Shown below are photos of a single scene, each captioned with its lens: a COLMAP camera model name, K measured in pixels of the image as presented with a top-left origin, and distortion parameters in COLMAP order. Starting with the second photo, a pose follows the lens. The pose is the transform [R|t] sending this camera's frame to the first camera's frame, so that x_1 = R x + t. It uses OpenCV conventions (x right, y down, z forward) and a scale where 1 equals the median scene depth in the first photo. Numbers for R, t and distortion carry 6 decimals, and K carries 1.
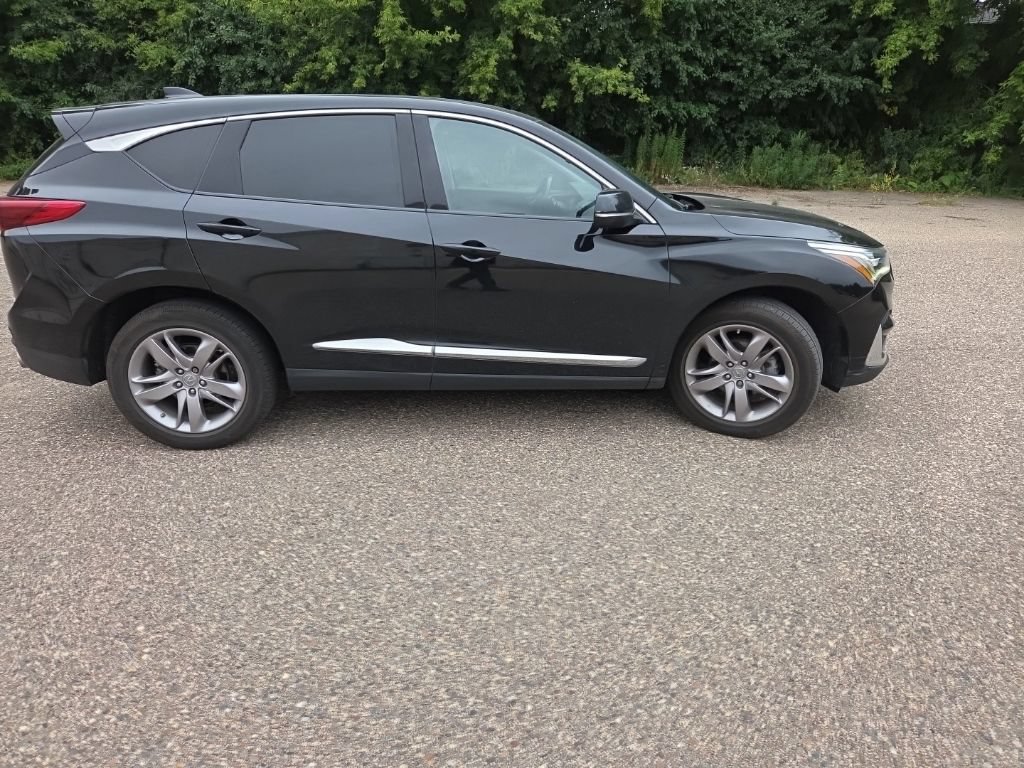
lens RADIAL K [[694.7, 0, 512.0], [0, 694.7, 384.0], [0, 0, 1]] dist [0.065853, -0.052237]
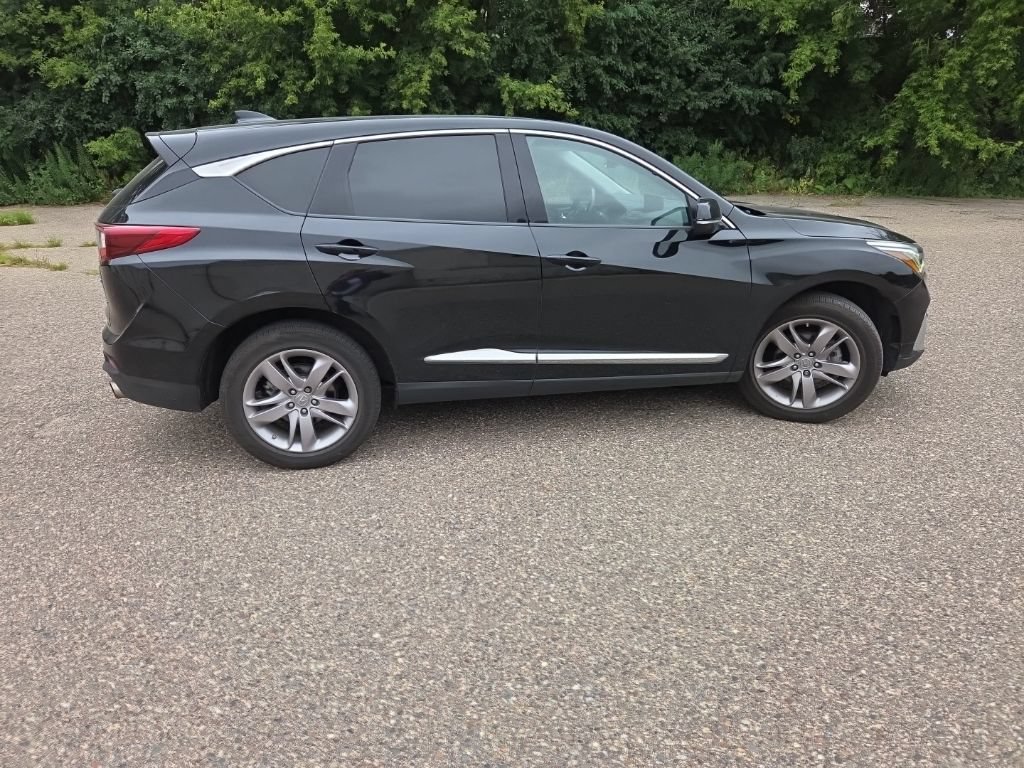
lens RADIAL K [[692.4, 0, 496.0], [0, 692.4, 389.8], [0, 0, 1]] dist [0.071860, -0.058170]
pose [[0.991547, -0.059754, 0.115171, -0.069603], [0.060583, 0.998156, -0.003709, 0.000030], [-0.114737, 0.010655, 0.993339, -0.006610]]
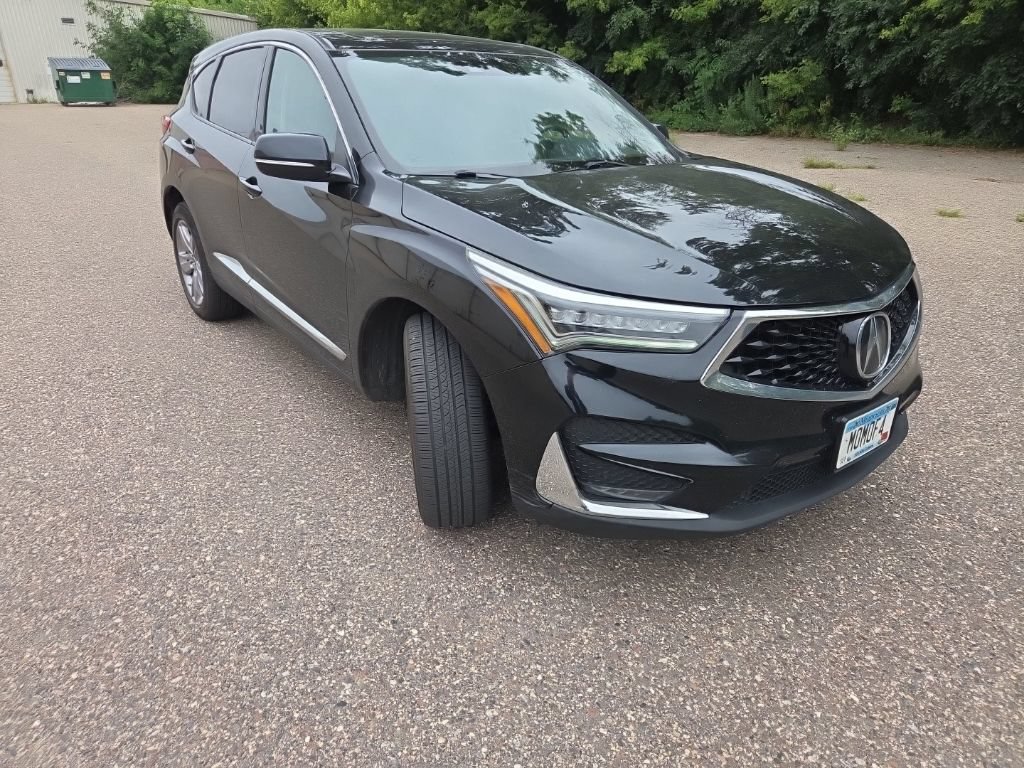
lens RADIAL K [[689.8, 0, 491.7], [0, 689.8, 372.3], [0, 0, 1]] dist [0.063347, -0.046987]
pose [[0.554089, 0.324131, -0.766762, 0.215947], [-0.292169, 0.938209, 0.185475, -0.051399], [0.779501, 0.121254, 0.614553, 0.155235]]
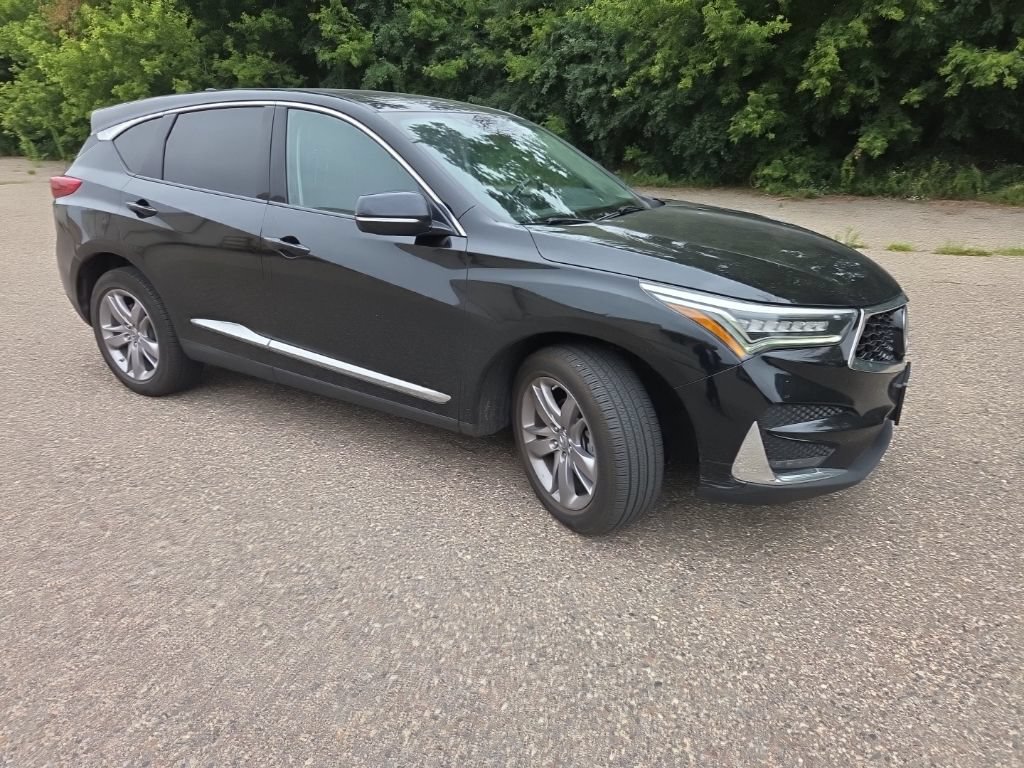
lens RADIAL K [[689.6, 0, 487.8], [0, 689.6, 387.5], [0, 0, 1]] dist [0.066749, -0.051051]
pose [[0.819612, 0.199914, -0.536908, 0.161169], [-0.200534, 0.977967, 0.058016, -0.025109], [0.536677, 0.060118, 0.841644, 0.078801]]
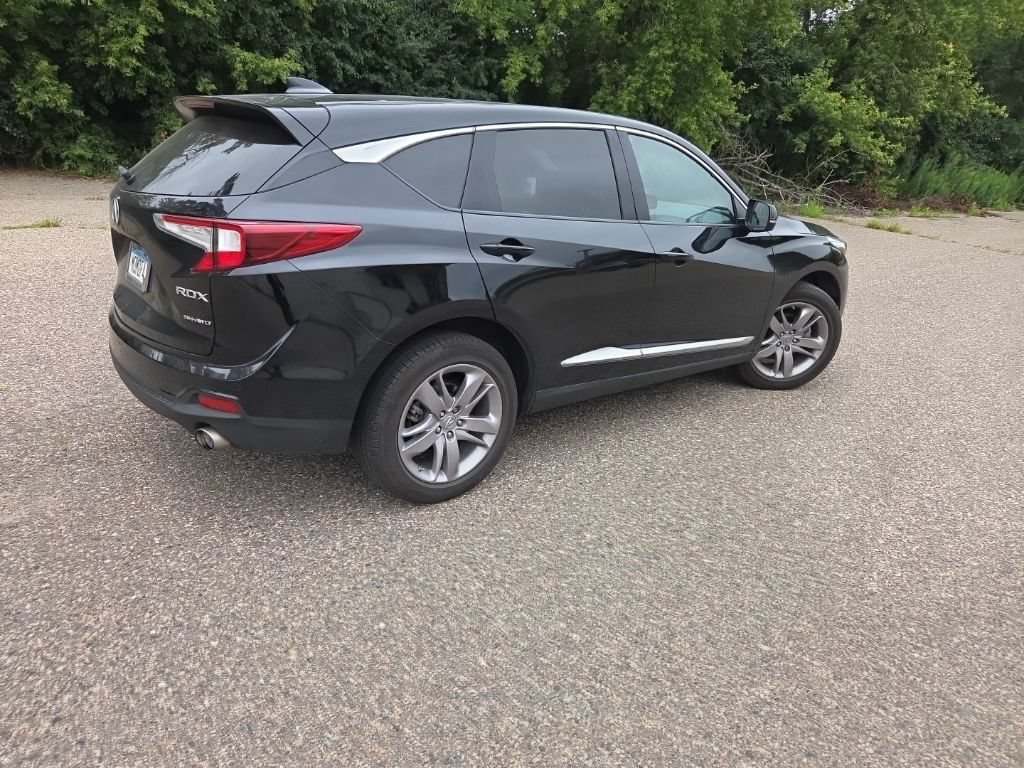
lens RADIAL K [[690.0, 0, 508.3], [0, 690.0, 378.6], [0, 0, 1]] dist [0.055720, -0.040614]
pose [[0.811684, -0.152218, 0.563914, -0.206755], [0.148528, 0.987499, 0.052769, -0.022263], [-0.564897, 0.040925, 0.824146, 0.056979]]
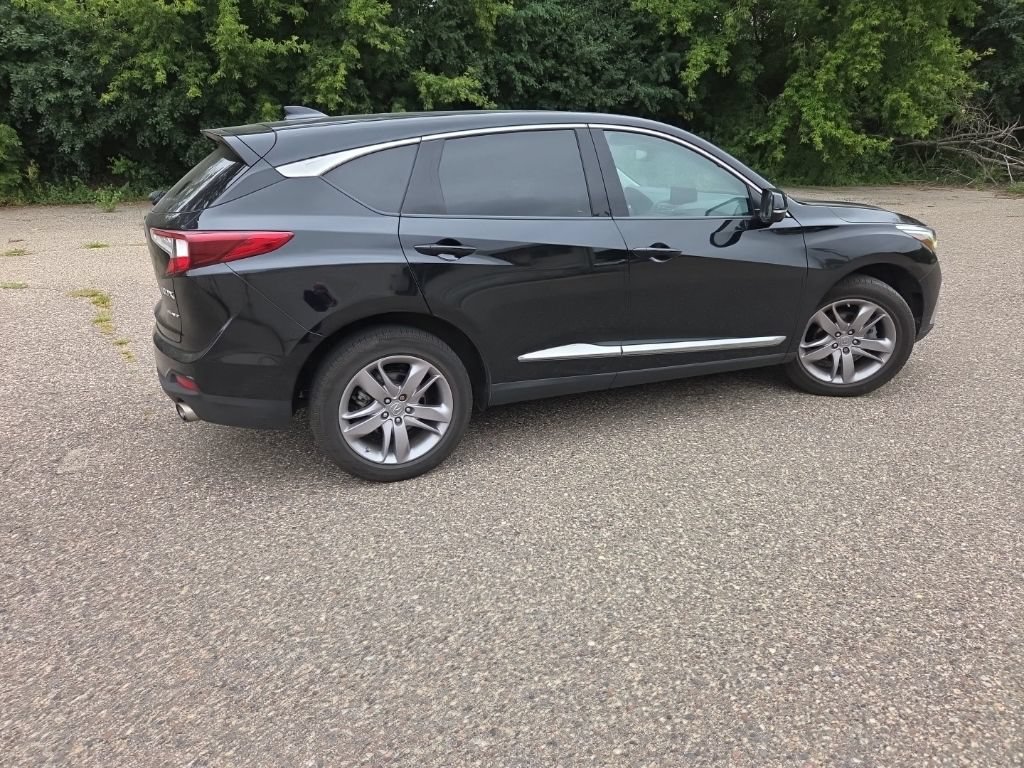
lens RADIAL K [[692.1, 0, 506.7], [0, 692.1, 378.3], [0, 0, 1]] dist [0.061867, -0.053621]
pose [[0.951036, -0.122545, 0.283747, -0.136251], [0.126443, 0.991963, 0.004610, -0.007675], [-0.282032, 0.031493, 0.958888, 0.010532]]
